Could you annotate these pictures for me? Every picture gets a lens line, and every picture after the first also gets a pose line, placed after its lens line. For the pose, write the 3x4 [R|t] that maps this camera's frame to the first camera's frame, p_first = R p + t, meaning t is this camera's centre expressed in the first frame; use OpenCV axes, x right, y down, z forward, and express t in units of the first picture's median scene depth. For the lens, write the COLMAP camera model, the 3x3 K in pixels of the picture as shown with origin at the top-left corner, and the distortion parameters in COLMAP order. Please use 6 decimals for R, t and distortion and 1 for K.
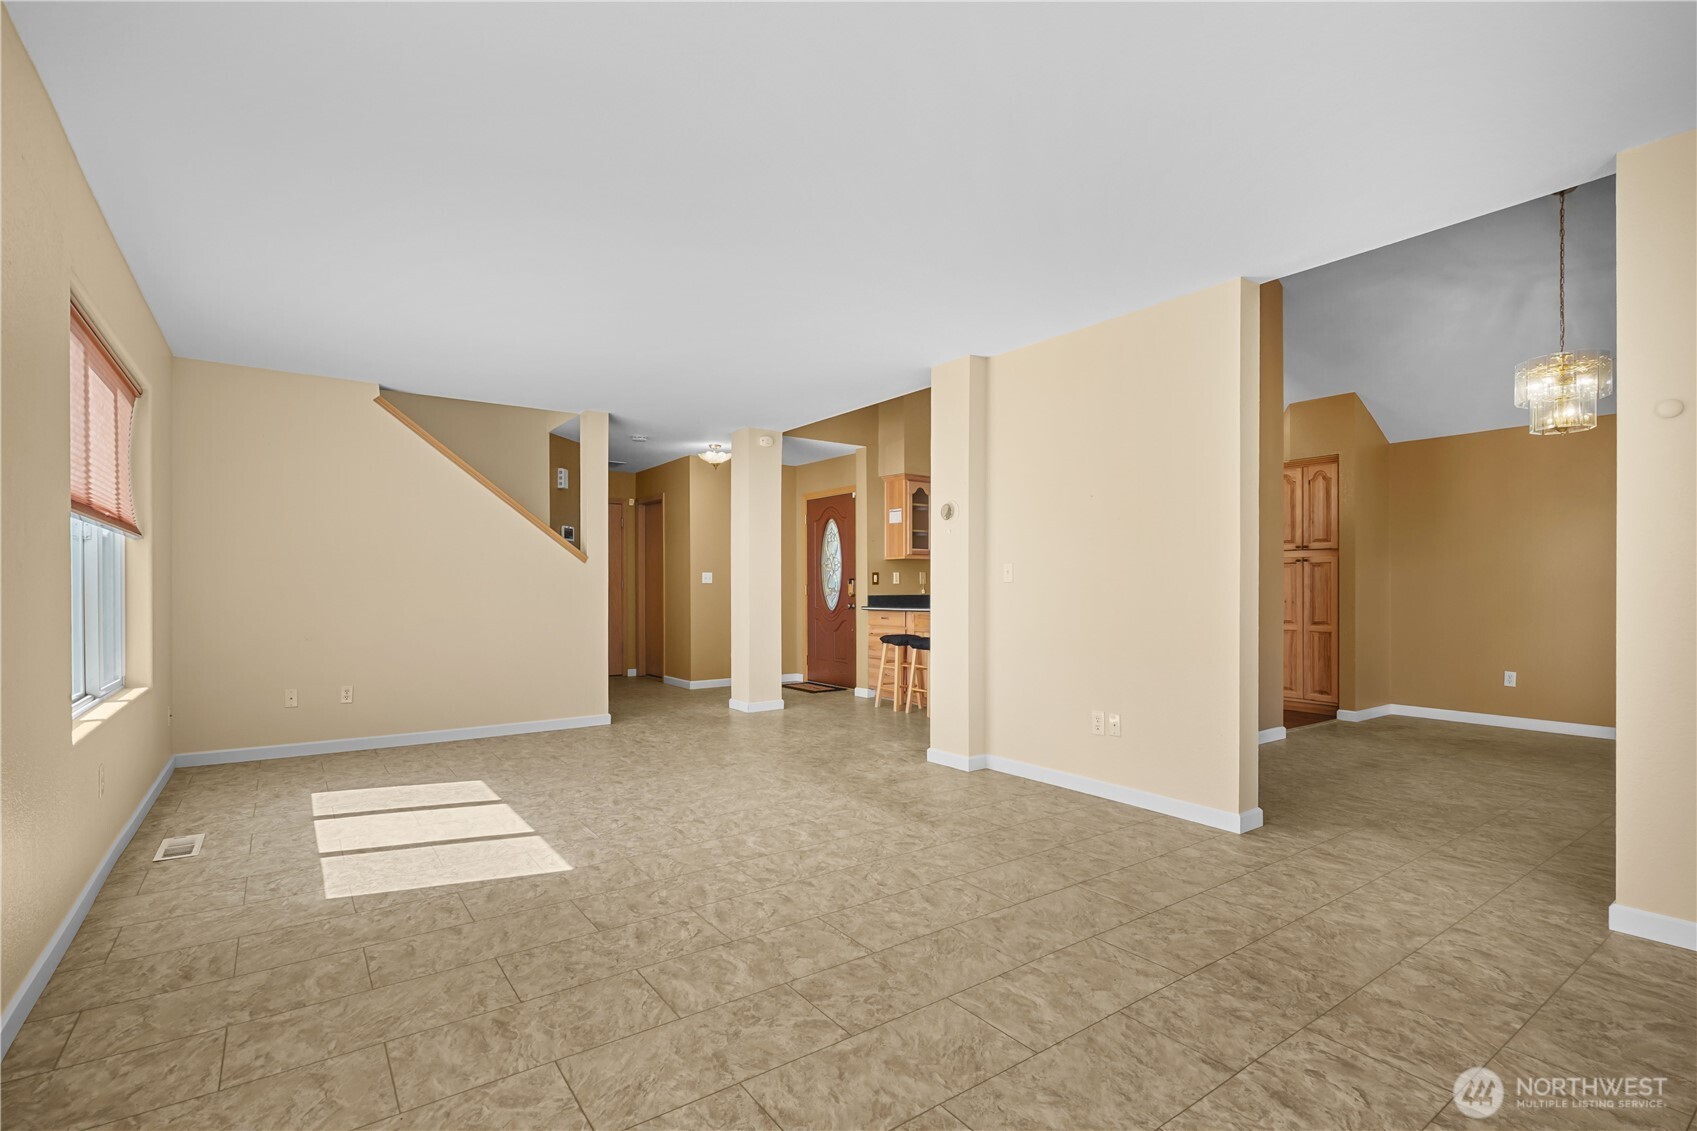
lens RADIAL K [[773.0, 0, 845.6], [0, 773.0, 585.3], [0, 0, 1]] dist [-0.002984, 0.002639]
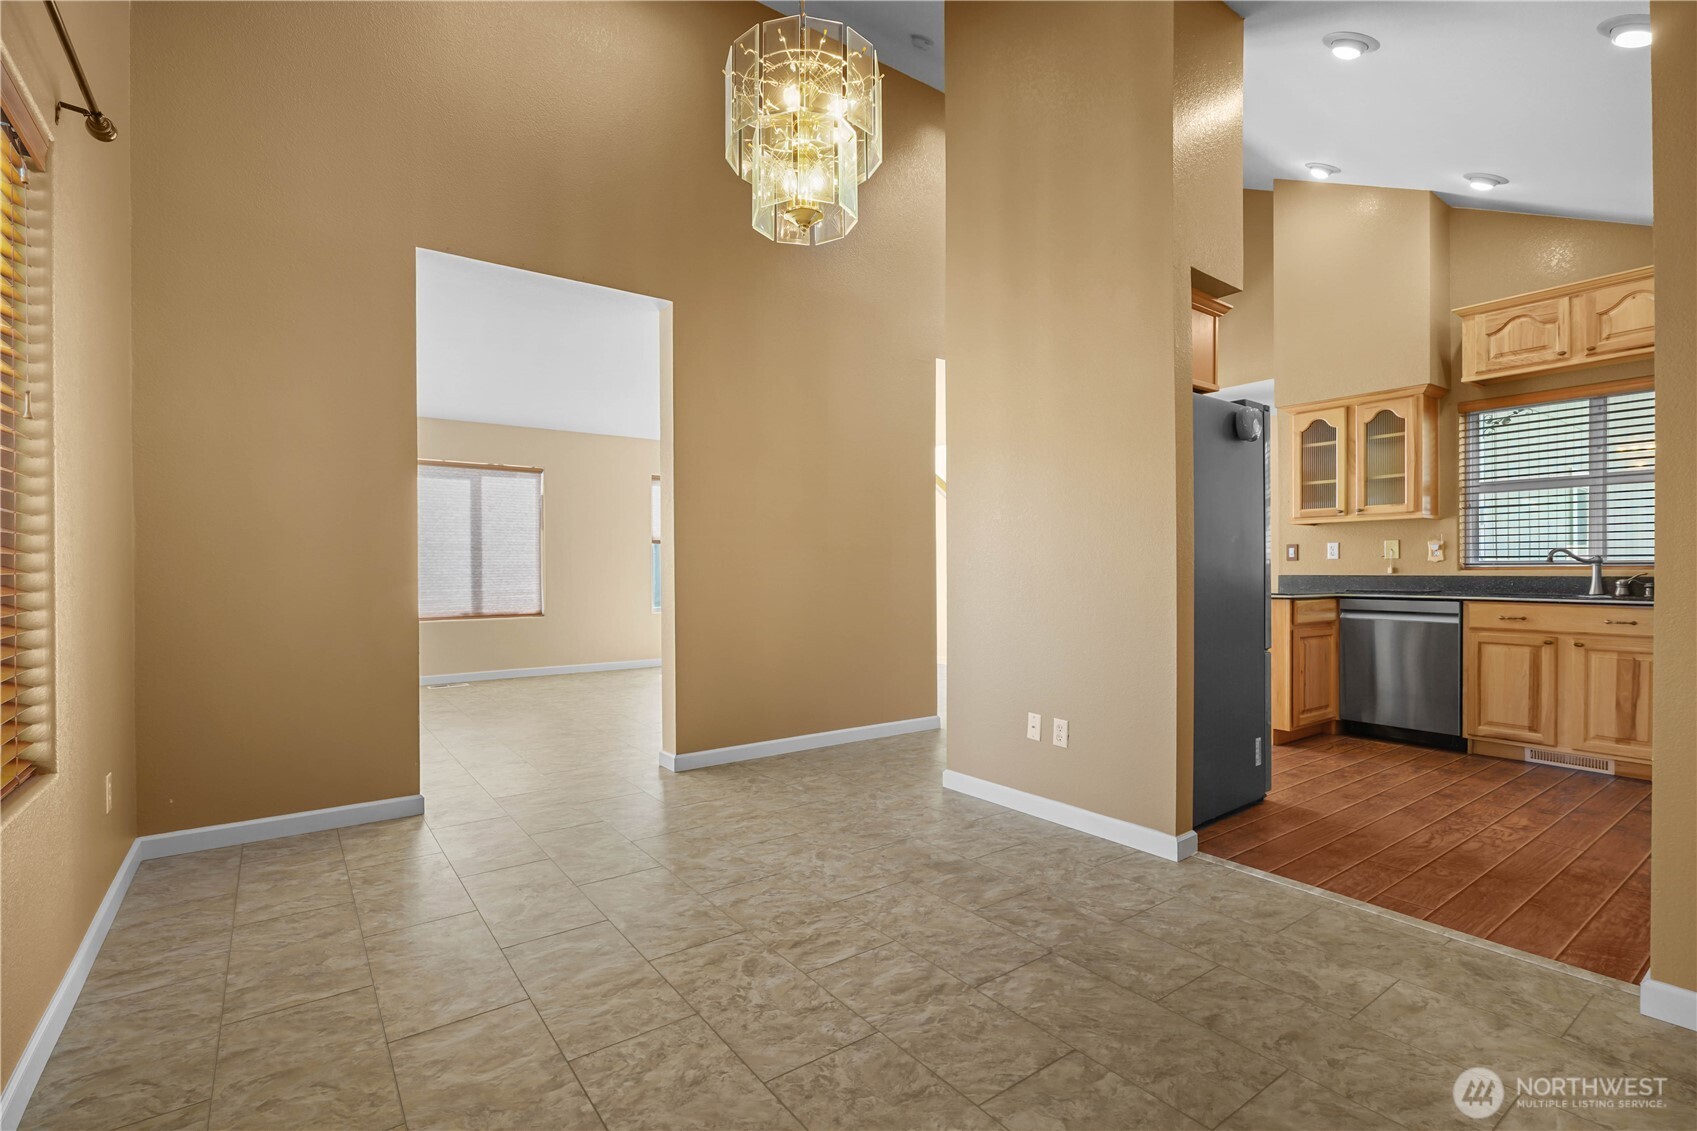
lens RADIAL K [[773.0, 0, 837.9], [0, 773.0, 576.3], [0, 0, 1]] dist [-0.002984, 0.002639]
pose [[0.010762, 0.008450, -0.999906, 1.393893], [0.004534, 0.999954, 0.008500, 0.009913], [0.999932, -0.004625, 0.010724, 1.011751]]
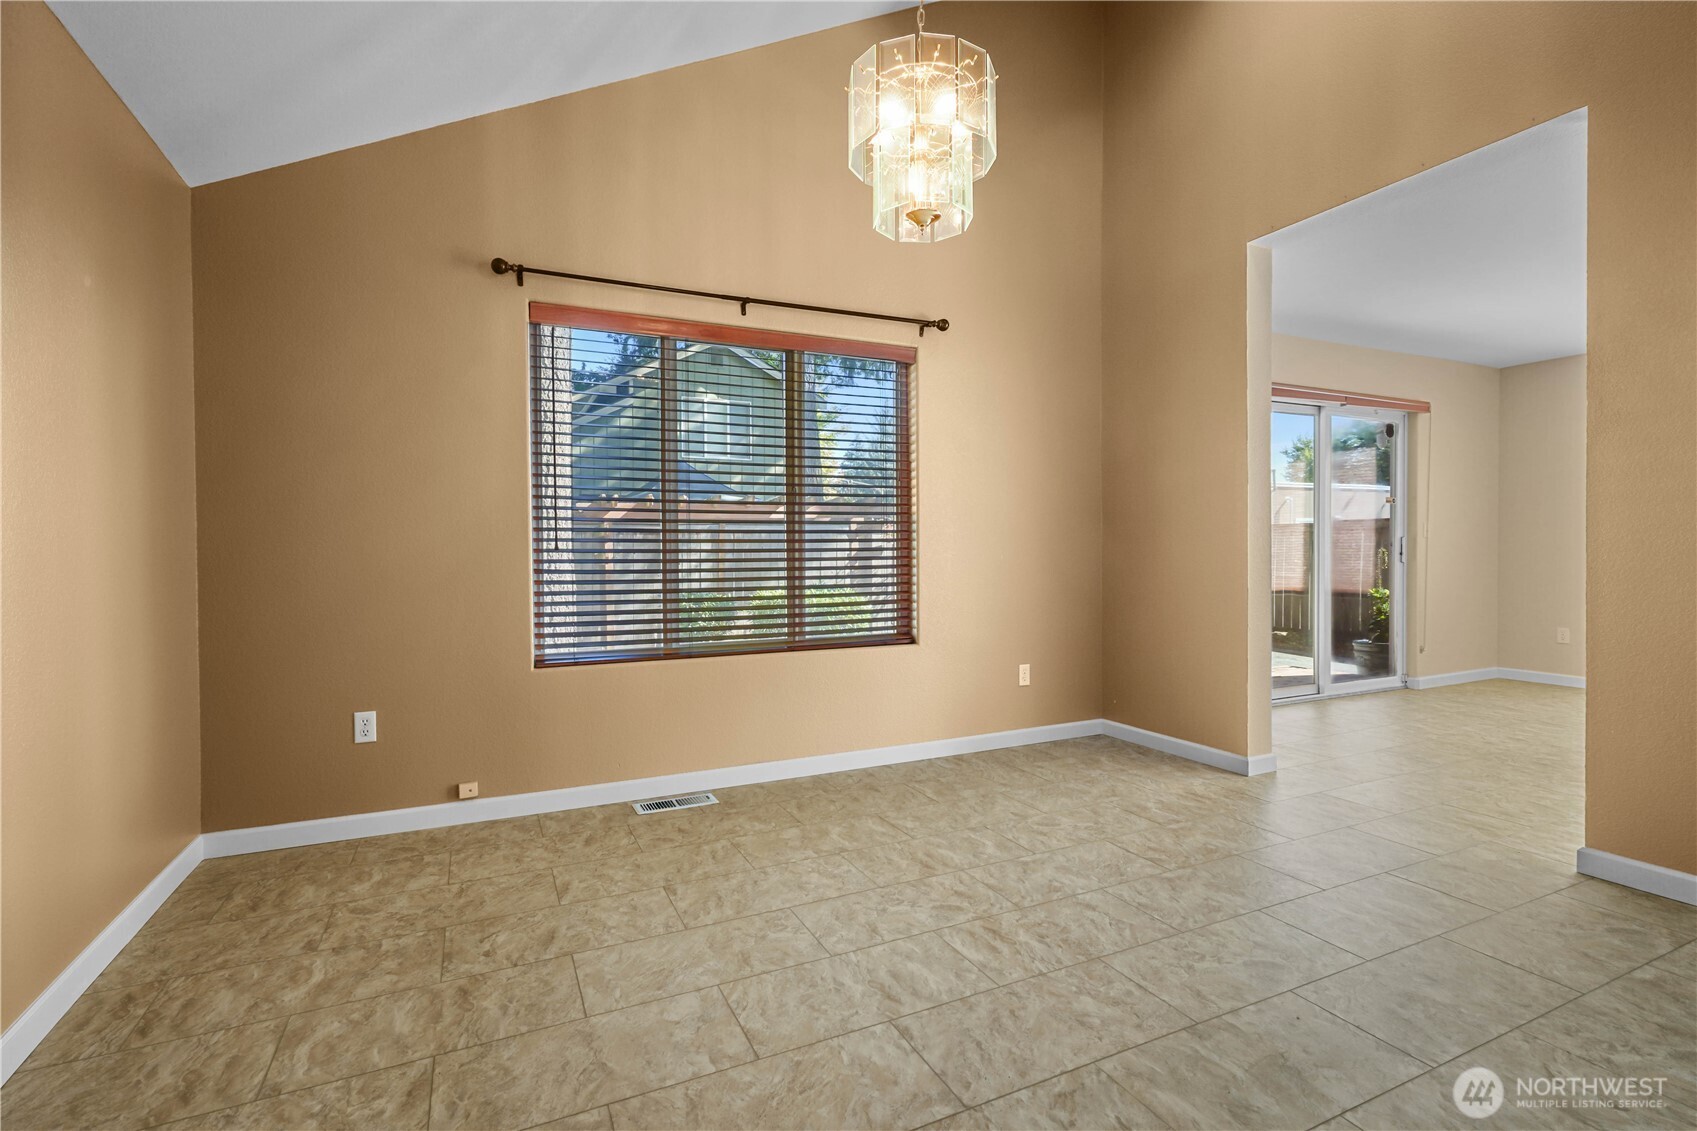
lens RADIAL K [[773.0, 0, 833.3], [0, 773.0, 561.4], [0, 0, 1]] dist [-0.002984, 0.002639]
pose [[-0.983474, 0.003987, 0.181008, 0.891684], [0.006270, 0.999908, 0.012040, 0.011002], [-0.180943, 0.012976, -0.983408, 1.500466]]
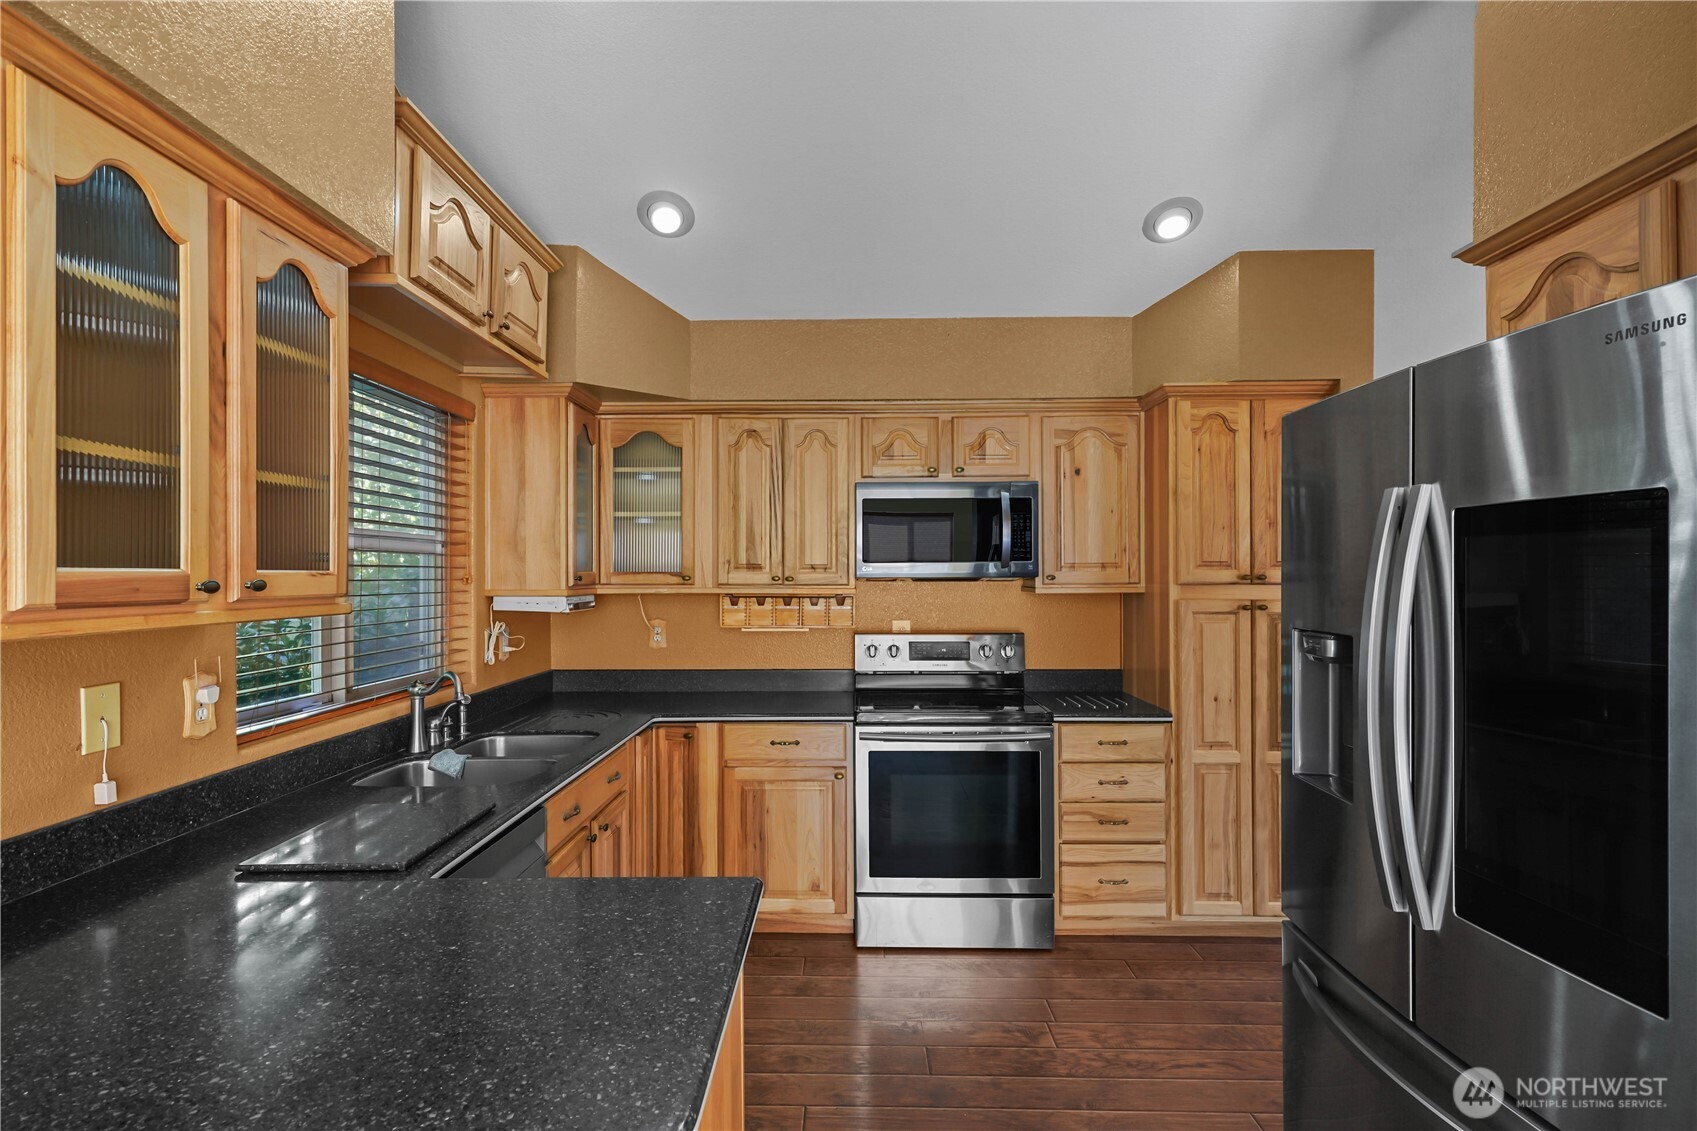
lens RADIAL K [[836.6, 0, 830.5], [0, 836.6, 572.6], [0, 0, 1]] dist [0.004968, 0.000062]
pose [[0.597824, -0.000207, 0.801628, 0.084141], [0.003341, 0.999992, -0.002233, -0.081086], [-0.801621, 0.004013, 0.597819, 1.409923]]
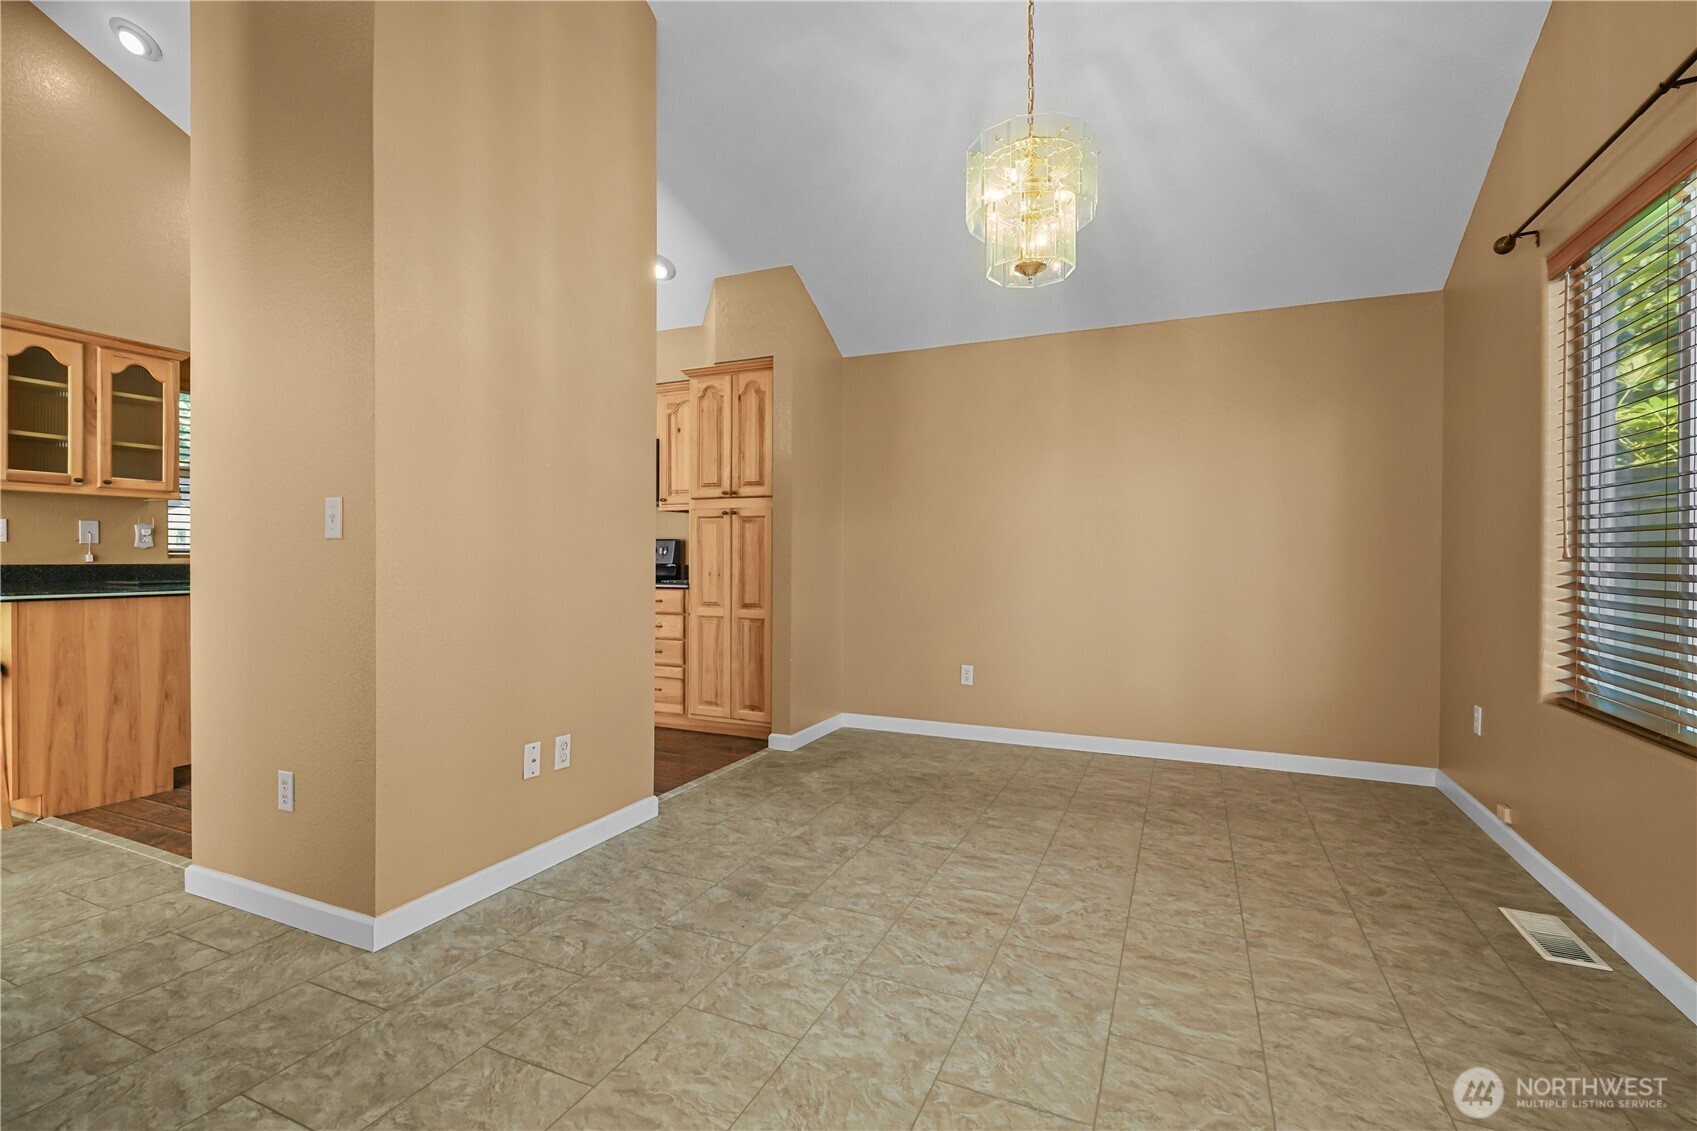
lens RADIAL K [[773.0, 0, 833.6], [0, 773.0, 559.8], [0, 0, 1]] dist [-0.002984, 0.002639]
pose [[0.865685, 0.002484, 0.500583, 0.516059], [-0.004586, 0.999985, 0.002968, 0.009745], [-0.500568, -0.004865, 0.865684, 0.576424]]
